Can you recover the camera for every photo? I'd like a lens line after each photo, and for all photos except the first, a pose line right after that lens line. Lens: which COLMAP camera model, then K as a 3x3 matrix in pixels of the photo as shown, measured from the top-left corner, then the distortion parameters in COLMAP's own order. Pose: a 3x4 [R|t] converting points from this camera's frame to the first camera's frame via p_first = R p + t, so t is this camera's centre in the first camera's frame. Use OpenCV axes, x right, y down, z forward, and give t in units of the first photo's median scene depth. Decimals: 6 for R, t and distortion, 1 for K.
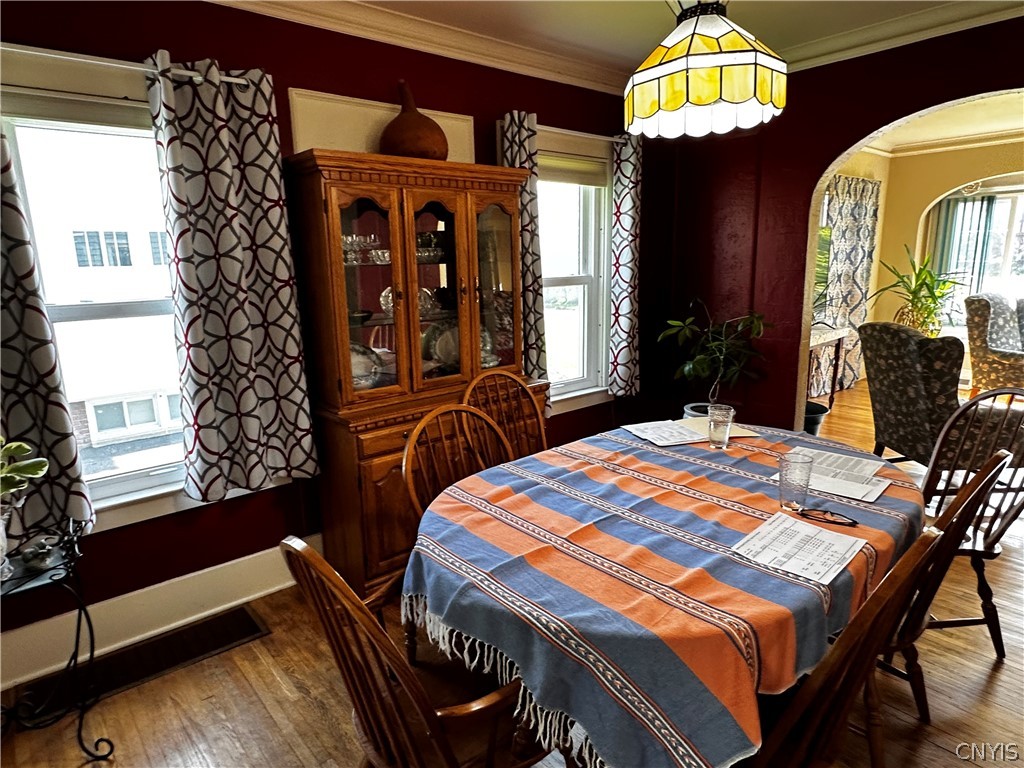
lens RADIAL K [[603.7, 0, 510.7], [0, 603.7, 383.8], [0, 0, 1]] dist [-0.005122, -0.003087]
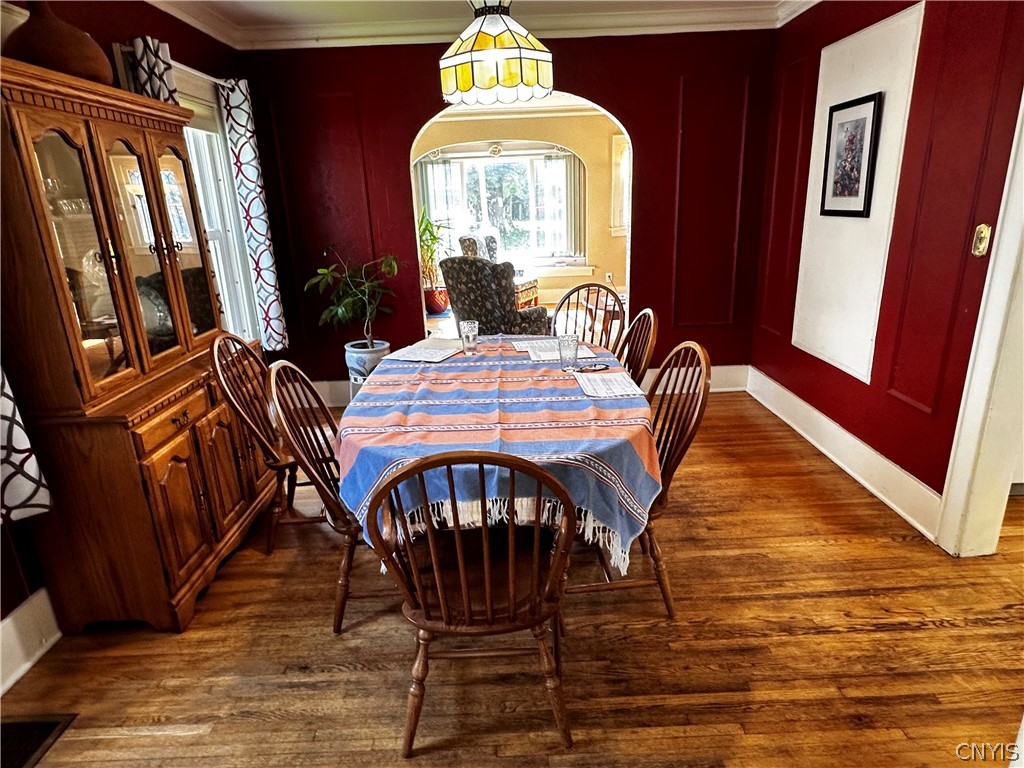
lens RADIAL K [[603.7, 0, 509.9], [0, 603.7, 384.6], [0, 0, 1]] dist [-0.005122, -0.003087]
pose [[0.643624, -0.227302, 0.730809, -0.473923], [0.178103, 0.973147, 0.145820, -0.003041], [-0.744330, 0.036306, 0.666824, 0.072260]]
